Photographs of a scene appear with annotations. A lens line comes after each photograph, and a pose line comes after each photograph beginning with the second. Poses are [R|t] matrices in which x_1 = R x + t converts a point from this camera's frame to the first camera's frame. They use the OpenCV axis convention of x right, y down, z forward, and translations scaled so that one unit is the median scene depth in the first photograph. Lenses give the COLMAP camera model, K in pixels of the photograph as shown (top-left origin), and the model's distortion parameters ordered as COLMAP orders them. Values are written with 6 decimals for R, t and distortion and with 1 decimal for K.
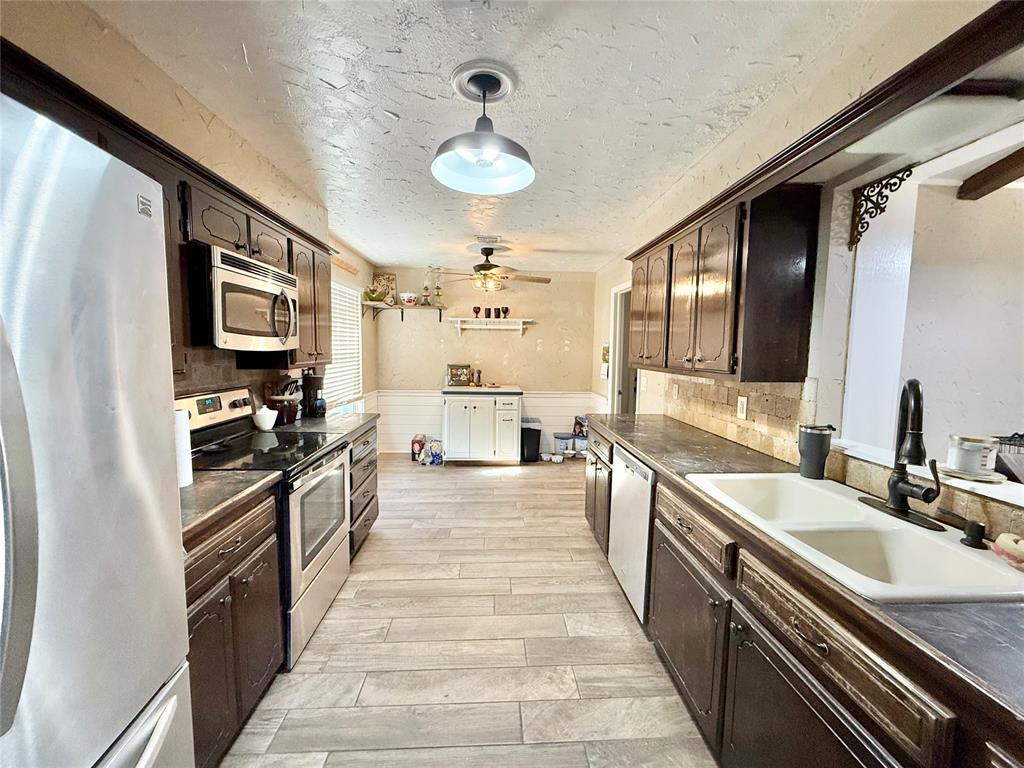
lens RADIAL K [[407.8, 0, 509.9], [0, 407.8, 385.2], [0, 0, 1]] dist [-0.000024, 0.000058]
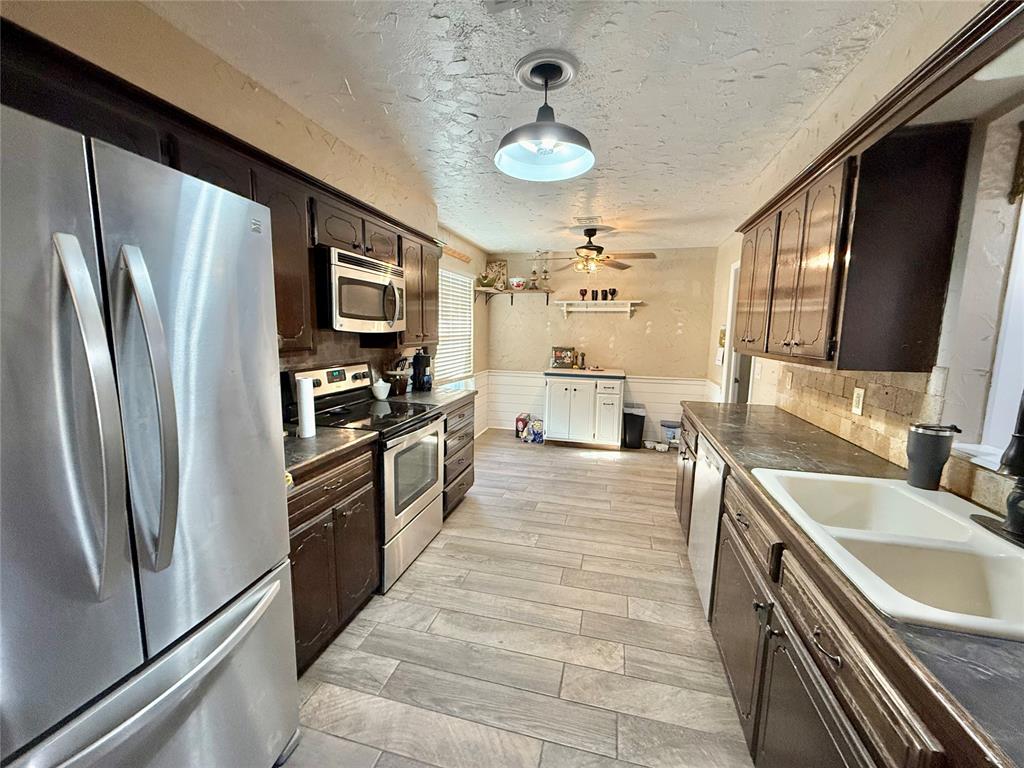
lens RADIAL K [[407.8, 0, 509.8], [0, 407.8, 385.4], [0, 0, 1]] dist [-0.000024, 0.000058]
pose [[0.952957, 0.040970, -0.300325, 0.161489], [-0.028522, 0.998547, 0.045717, 0.005276], [0.301761, -0.035000, 0.952741, -0.032483]]
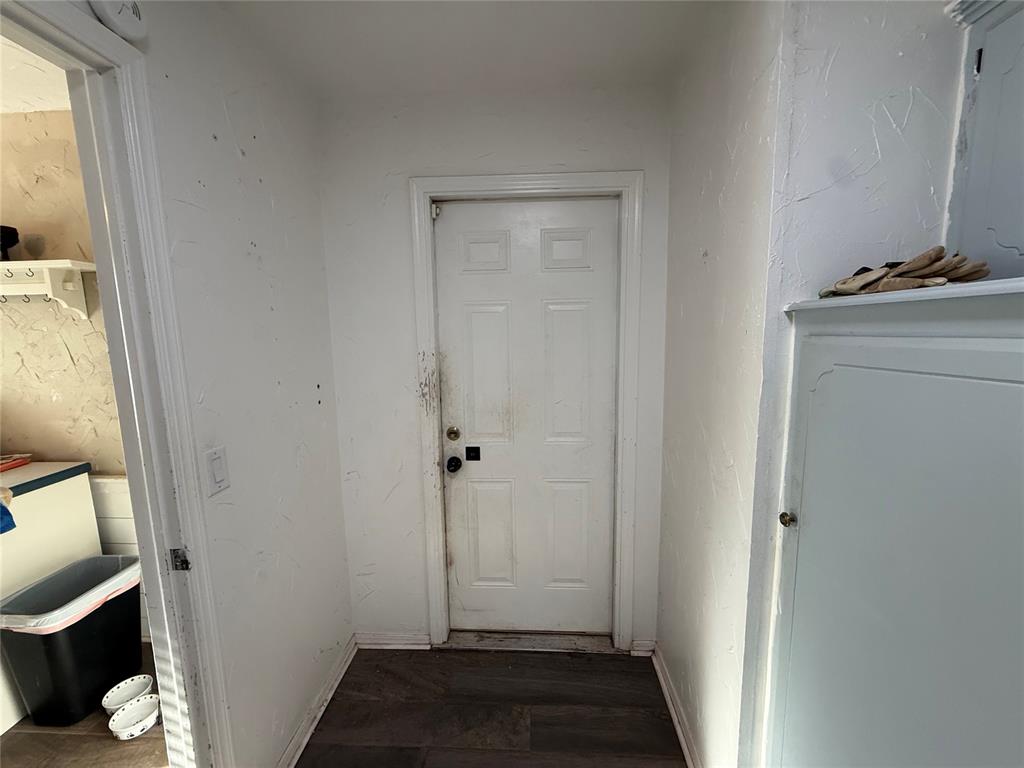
lens RADIAL K [[407.8, 0, 510.7], [0, 407.8, 386.1], [0, 0, 1]] dist [-0.000024, 0.000058]
pose [[0.994418, -0.015794, -0.104323, 1.205299], [0.019897, 0.999064, 0.038408, -0.202796], [0.103619, -0.040270, 0.993802, 2.057470]]
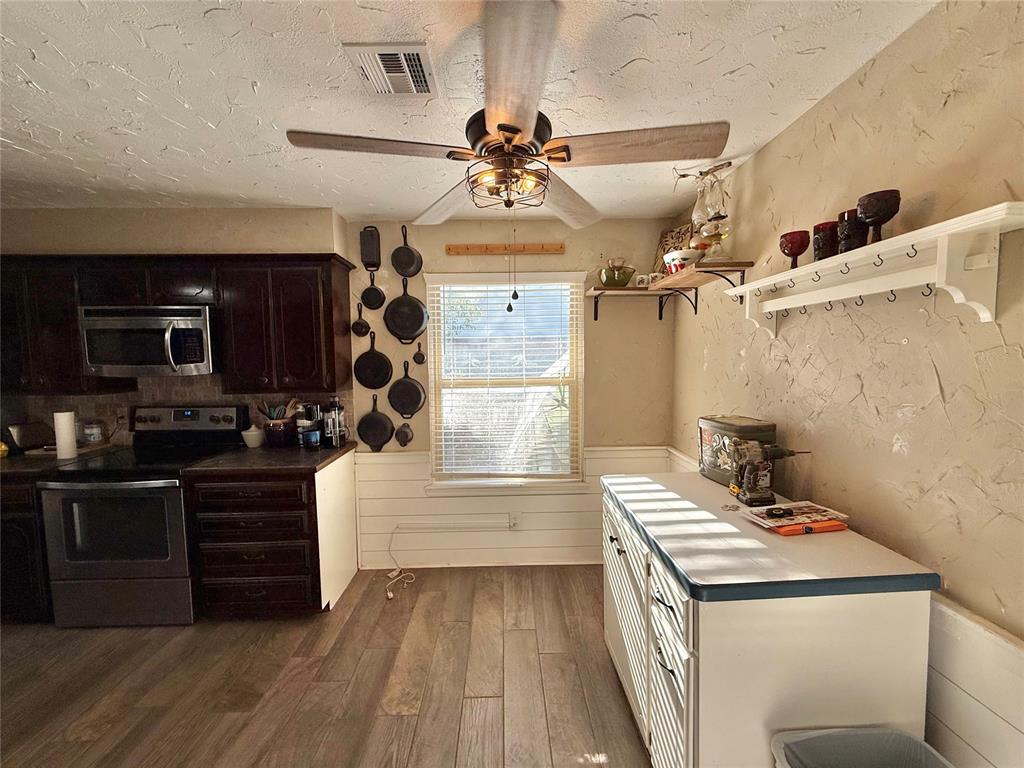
lens RADIAL K [[407.8, 0, 509.7], [0, 407.8, 384.5], [0, 0, 1]] dist [-0.000024, 0.000058]
pose [[-0.029961, 0.058657, -0.997828, 0.633592], [-0.080999, 0.994851, 0.060914, -0.247927], [0.996264, 0.082648, -0.025056, 2.336564]]
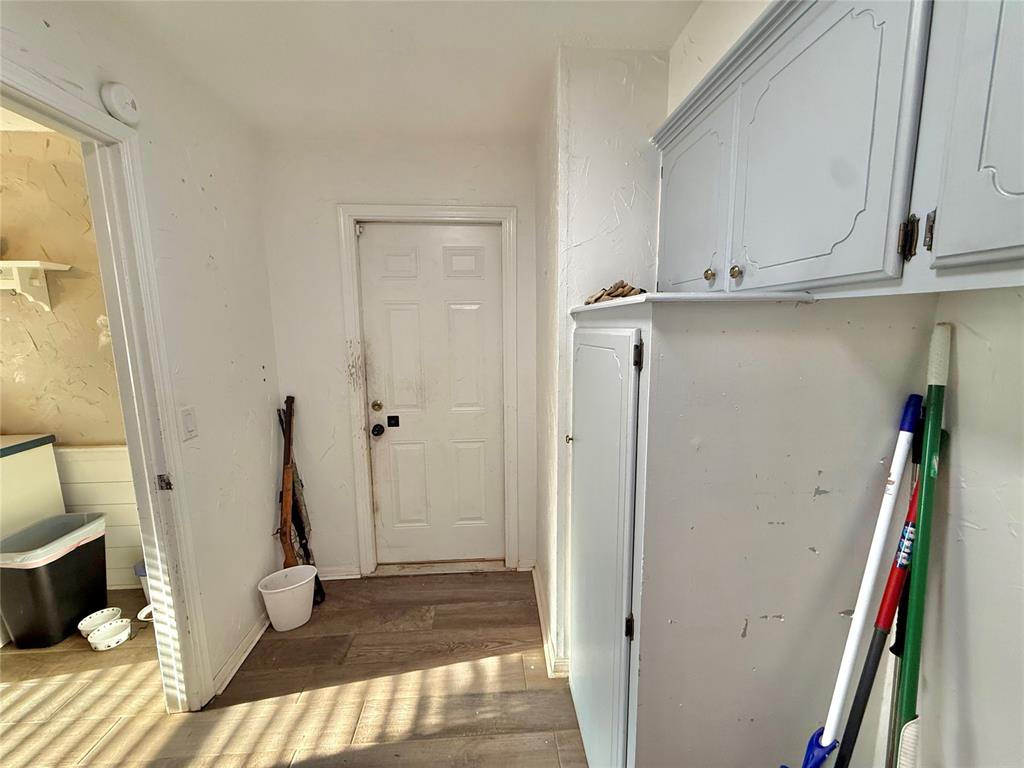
lens RADIAL K [[407.8, 0, 511.0], [0, 407.8, 386.7], [0, 0, 1]] dist [-0.000024, 0.000058]
pose [[0.999627, -0.023056, 0.014608, 1.361252], [0.022257, 0.998366, 0.052629, -0.165853], [-0.015797, -0.052285, 0.998507, 1.759287]]
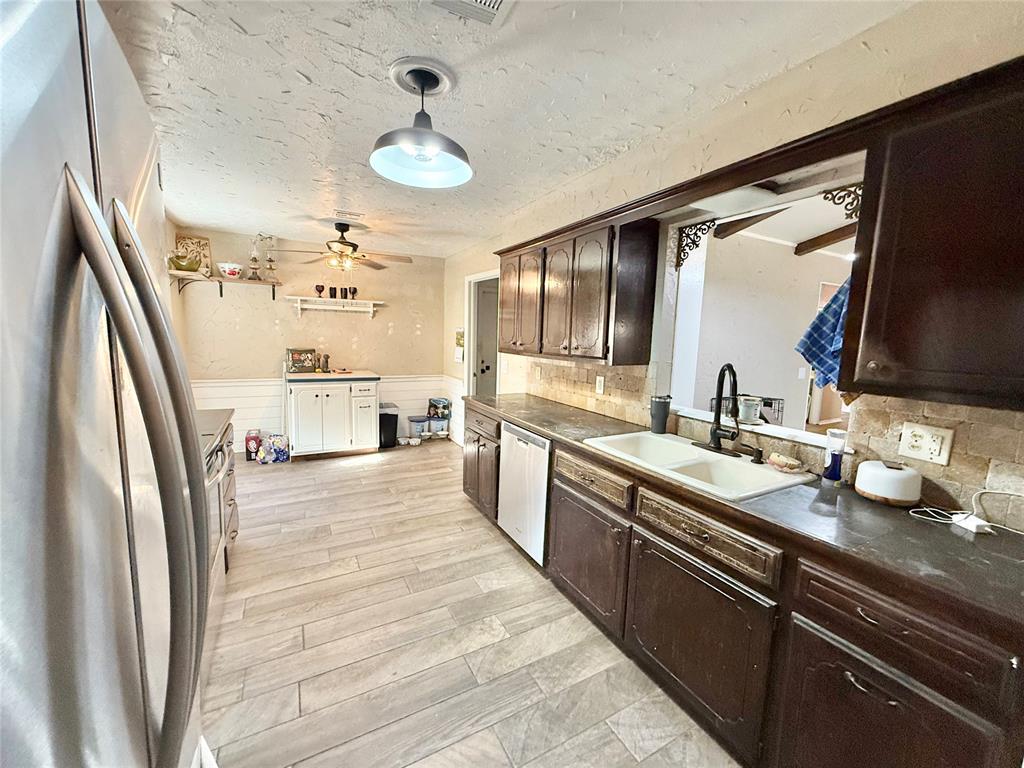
lens RADIAL K [[407.8, 0, 510.6], [0, 407.8, 385.5], [0, 0, 1]] dist [-0.000024, 0.000058]
pose [[0.901710, -0.041717, 0.430324, -0.282105], [0.021578, 0.998436, 0.051575, -0.018438], [-0.431803, -0.037220, 0.901200, -0.034995]]
